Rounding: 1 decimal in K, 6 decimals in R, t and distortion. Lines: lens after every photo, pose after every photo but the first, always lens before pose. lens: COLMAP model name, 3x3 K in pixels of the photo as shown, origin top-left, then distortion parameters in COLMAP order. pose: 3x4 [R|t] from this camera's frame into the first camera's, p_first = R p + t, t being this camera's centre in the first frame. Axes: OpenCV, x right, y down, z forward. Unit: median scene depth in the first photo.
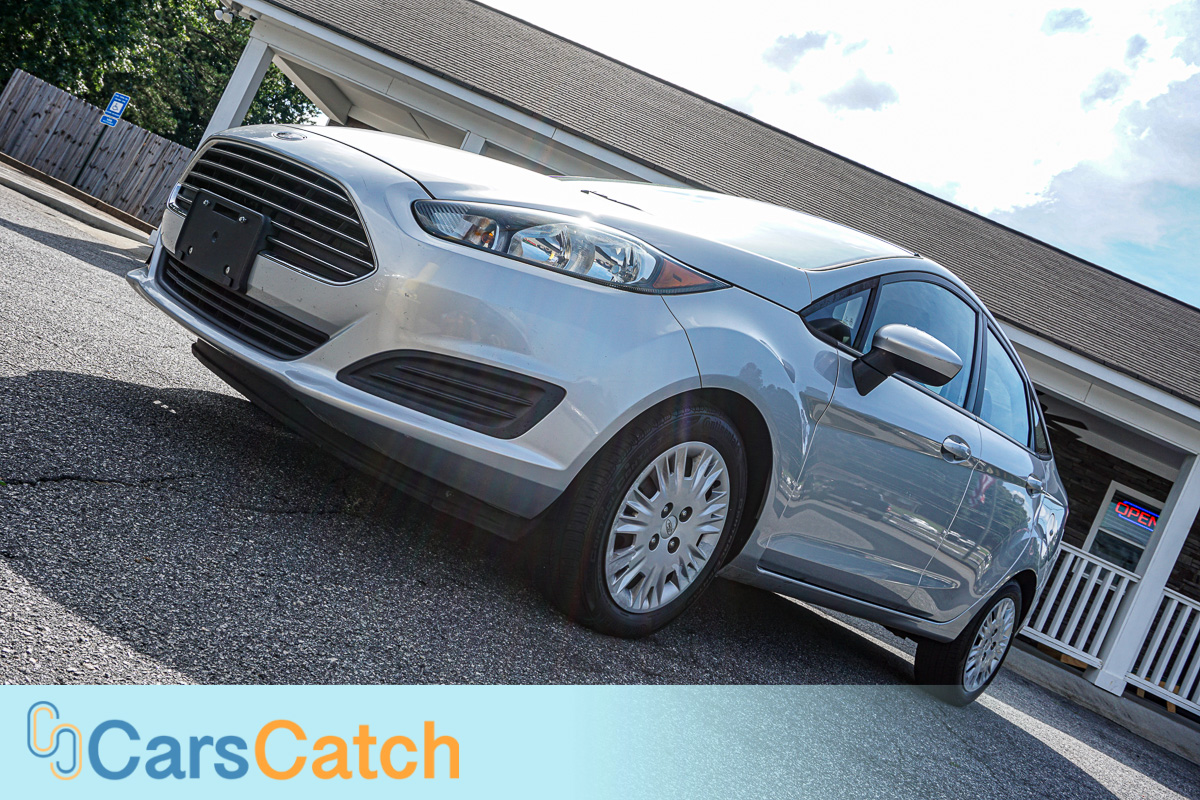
lens RADIAL K [[1040.8, 0, 593.1], [0, 1040.8, 396.2], [0, 0, 1]] dist [0.007563, -0.001398]
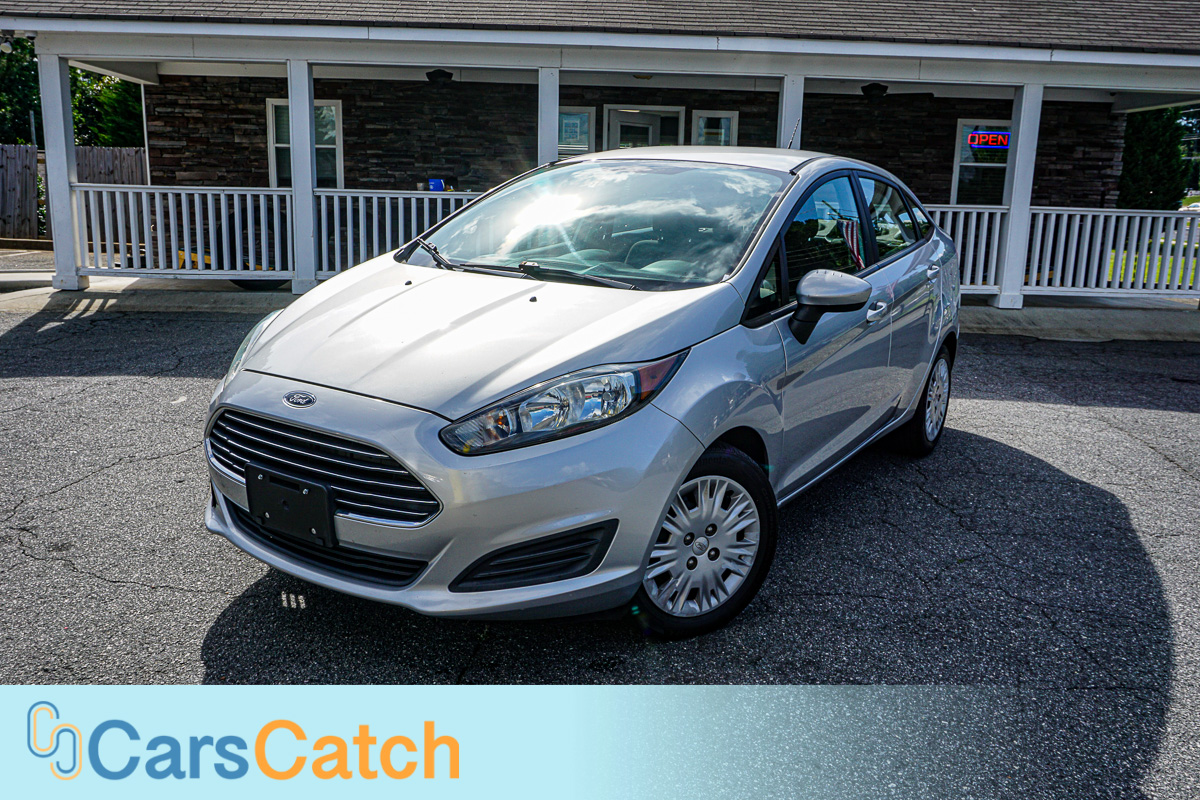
lens RADIAL K [[966.5, 0, 594.3], [0, 966.5, 389.8], [0, 0, 1]] dist [-0.003931, 0.001960]
pose [[0.910465, -0.412810, 0.025314, -0.004947], [0.391728, 0.880366, 0.267404, -0.114954], [-0.132673, -0.233546, 0.963252, -0.018693]]
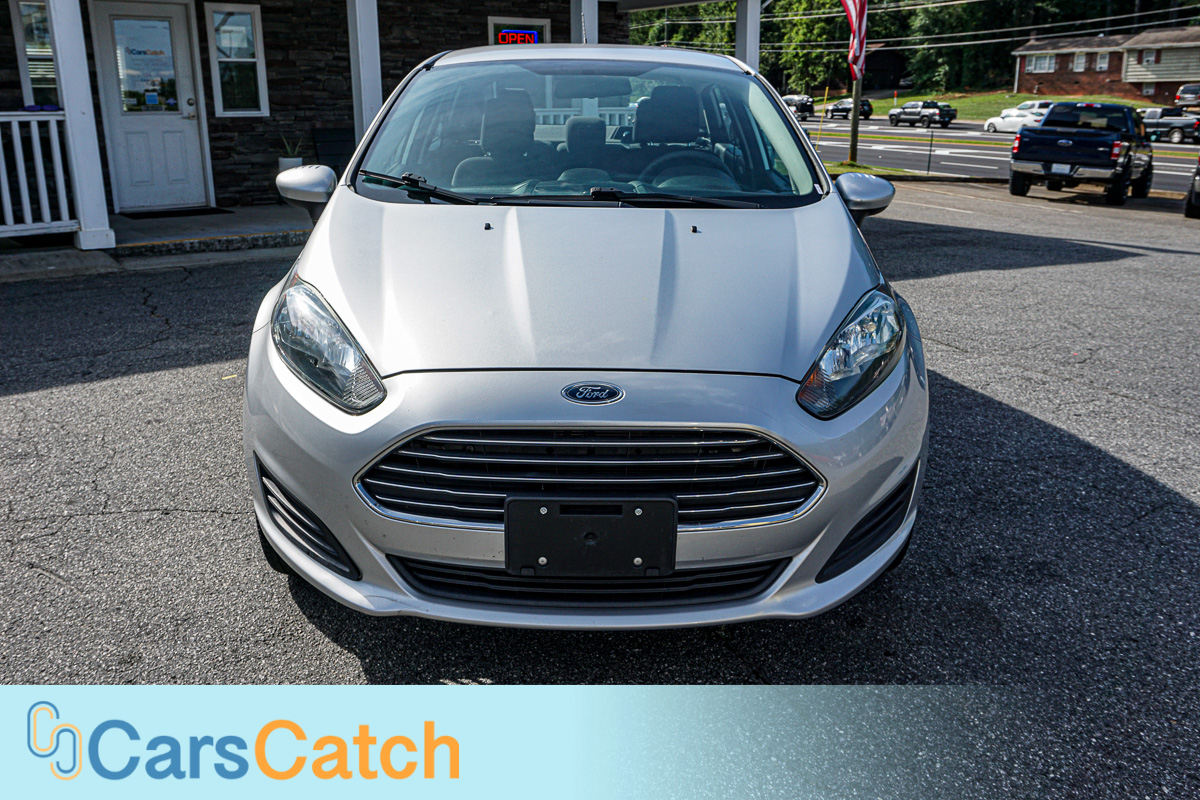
lens RADIAL K [[1040.8, 0, 593.1], [0, 1040.8, 396.2], [0, 0, 1]] dist [0.007563, -0.001398]
pose [[0.680658, -0.572117, 0.457588, -0.175711], [0.302637, 0.788405, 0.535564, -0.188221], [-0.667170, -0.226053, 0.709778, 0.102407]]
